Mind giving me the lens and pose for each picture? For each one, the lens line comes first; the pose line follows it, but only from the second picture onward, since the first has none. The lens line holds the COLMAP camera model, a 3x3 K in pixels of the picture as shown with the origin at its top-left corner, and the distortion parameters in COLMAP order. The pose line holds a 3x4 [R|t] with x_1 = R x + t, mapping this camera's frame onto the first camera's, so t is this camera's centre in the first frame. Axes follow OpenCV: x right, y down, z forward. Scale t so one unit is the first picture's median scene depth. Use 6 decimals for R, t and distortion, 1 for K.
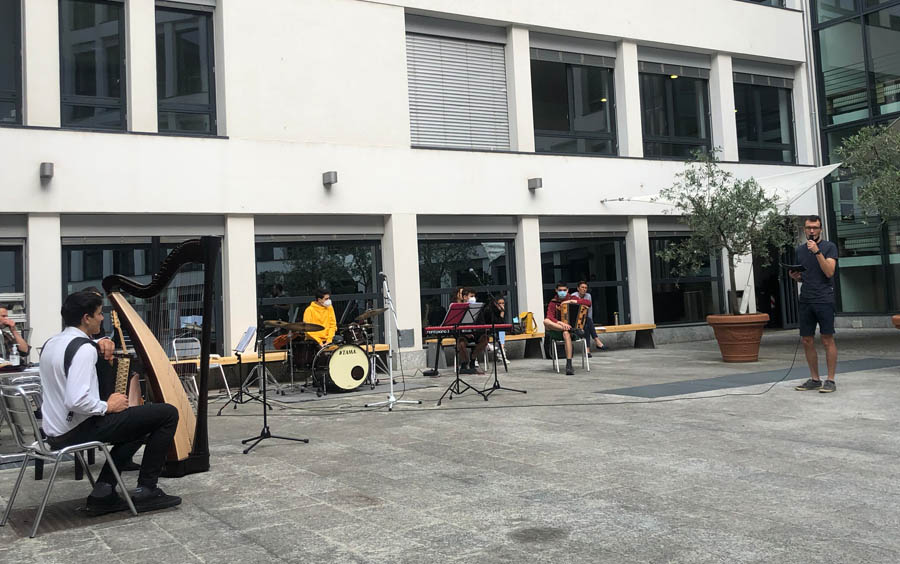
lens RADIAL K [[926.1, 0, 451.7], [0, 926.1, 229.8], [0, 0, 1]] dist [0.009210, -0.131263]
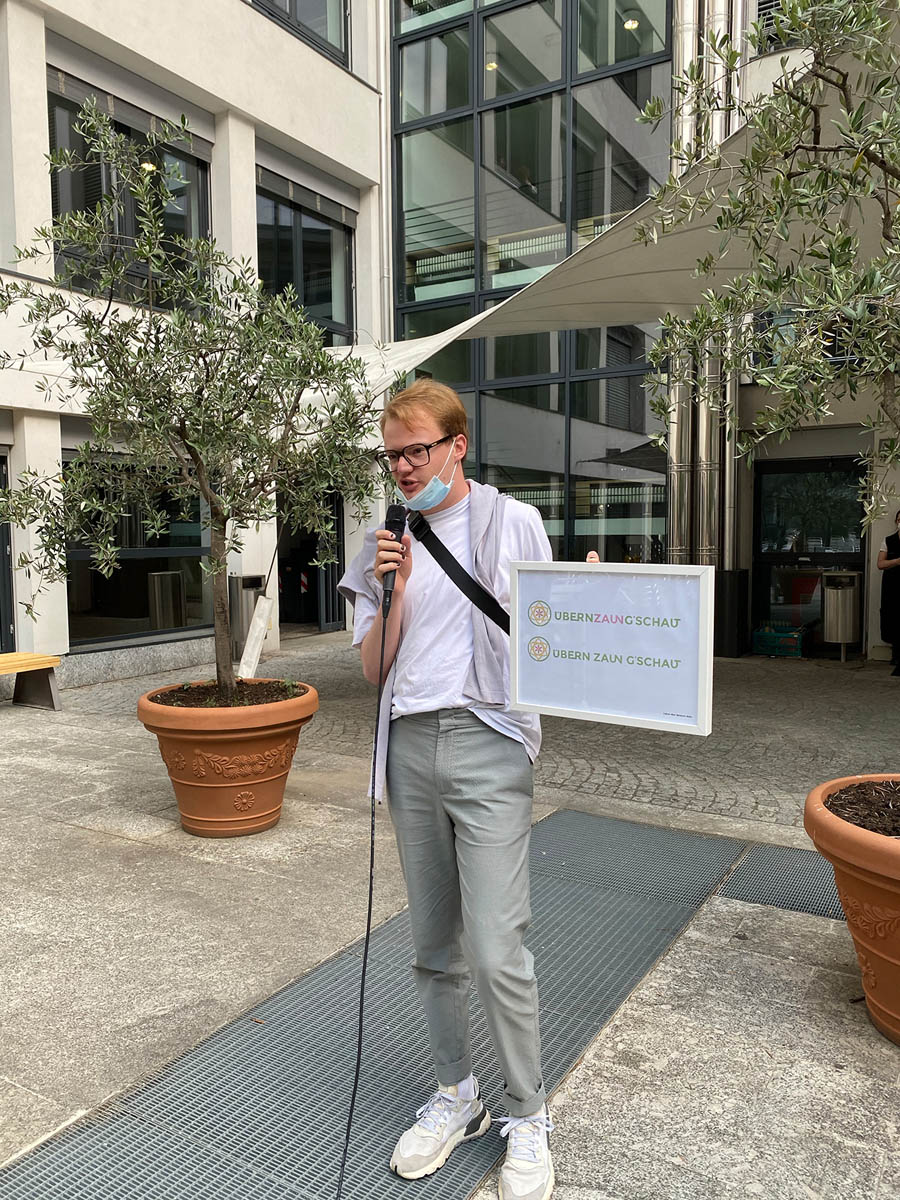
lens RADIAL K [[940.2, 0, 450.0], [0, 940.2, 600.0], [0, 0, 1]] dist [0.015410, -0.010594]
pose [[0.875558, 0.006606, 0.483068, 0.135028], [-0.071459, 0.990679, 0.115970, 0.007244], [-0.477799, -0.136058, 0.867869, 0.423373]]
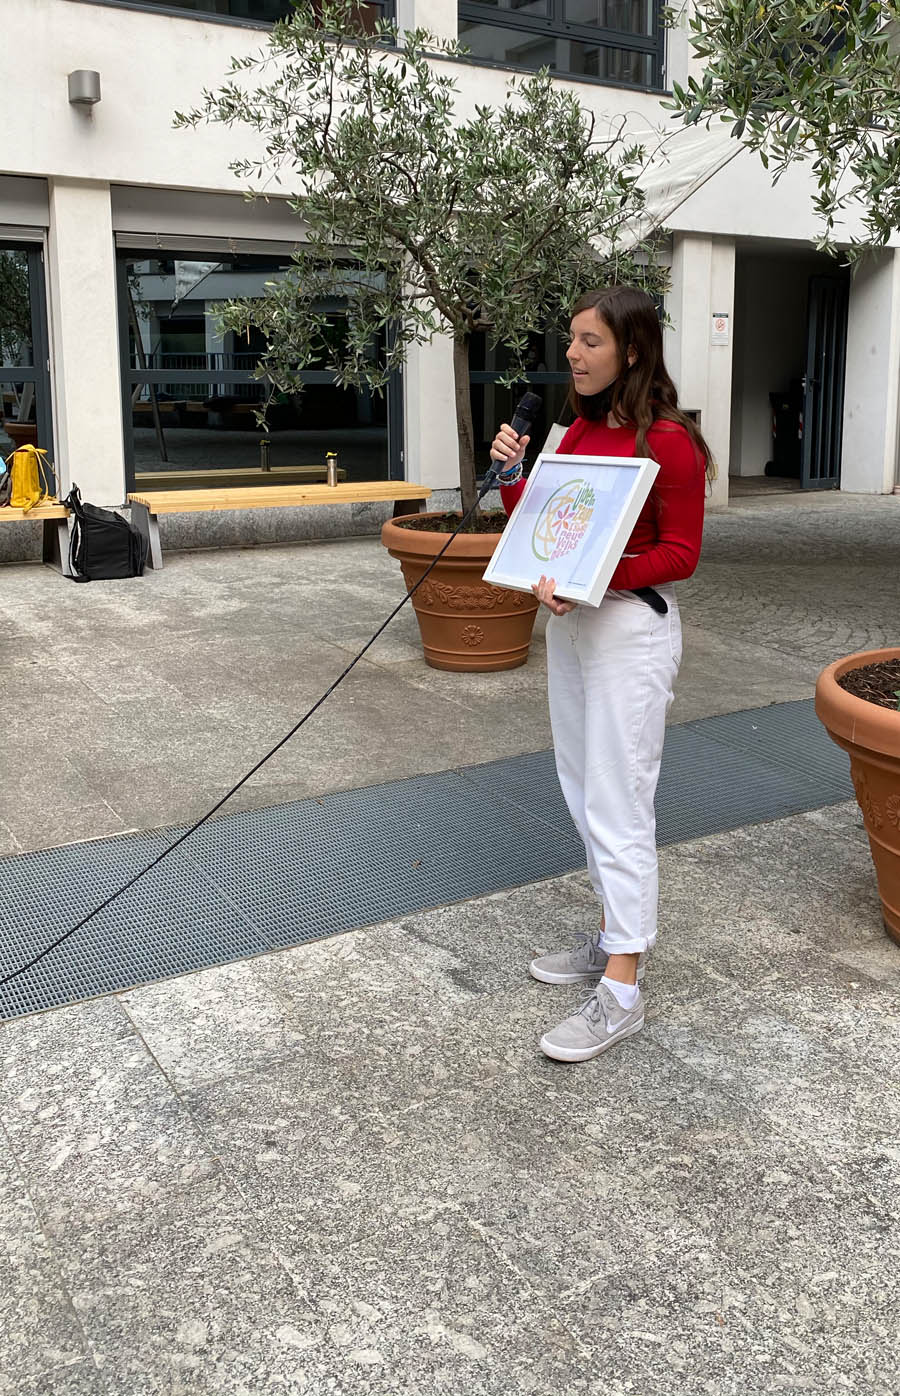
lens RADIAL K [[1307.9, 0, 616.1], [0, 1307.9, 559.9], [0, 0, 1]] dist [0.063506, -0.012615]
pose [[0.994661, 0.050074, 0.090238, 0.204207], [-0.069034, 0.972800, 0.221121, 0.000479], [-0.076711, -0.226170, 0.971063, 0.351783]]
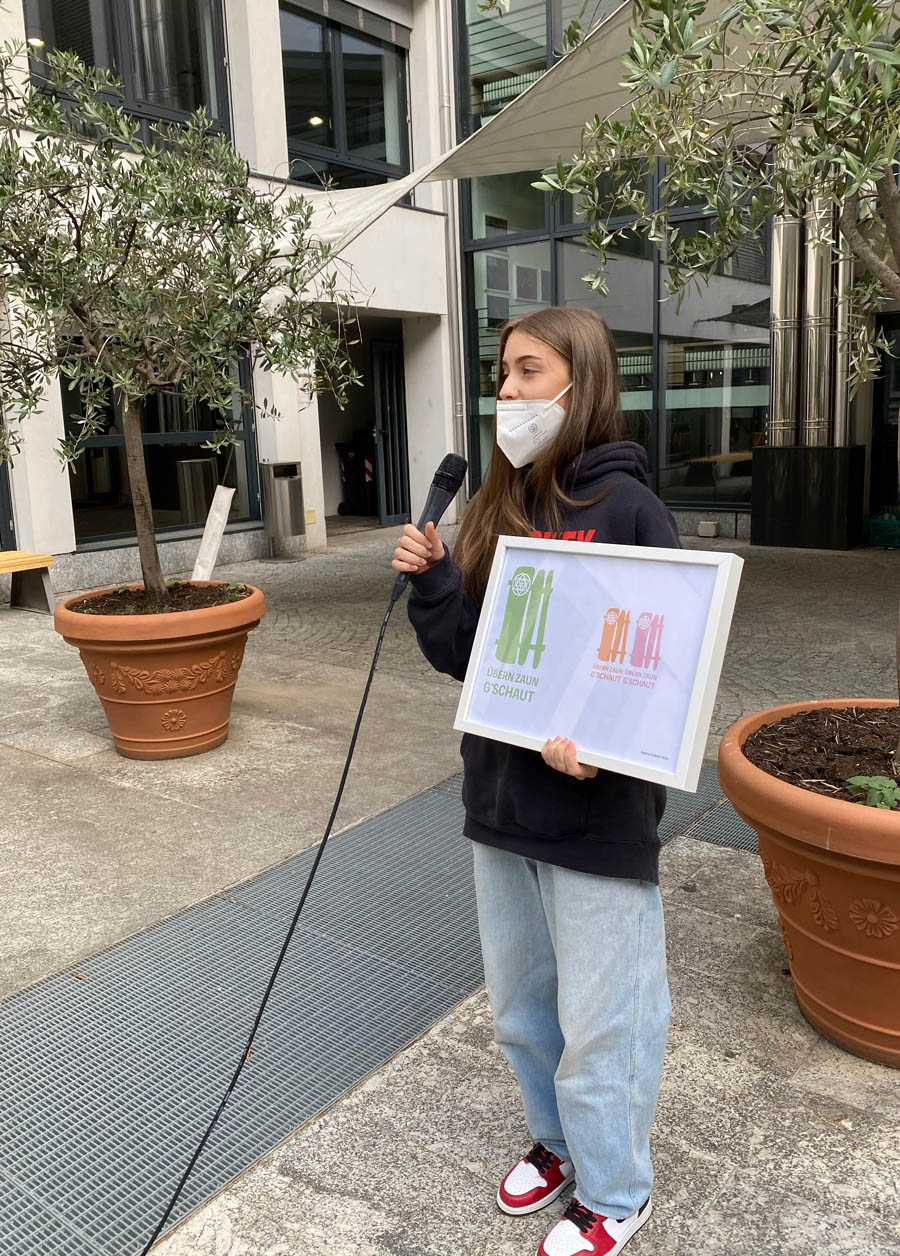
lens RADIAL K [[1037.5, 0, 495.4], [0, 1037.5, 596.2], [0, 0, 1]] dist [0.001591, 0.005846]
pose [[0.916687, -0.048051, 0.396706, 0.176648], [-0.046198, 0.973344, 0.224649, 0.006778], [-0.396926, -0.224260, 0.890032, 0.419861]]
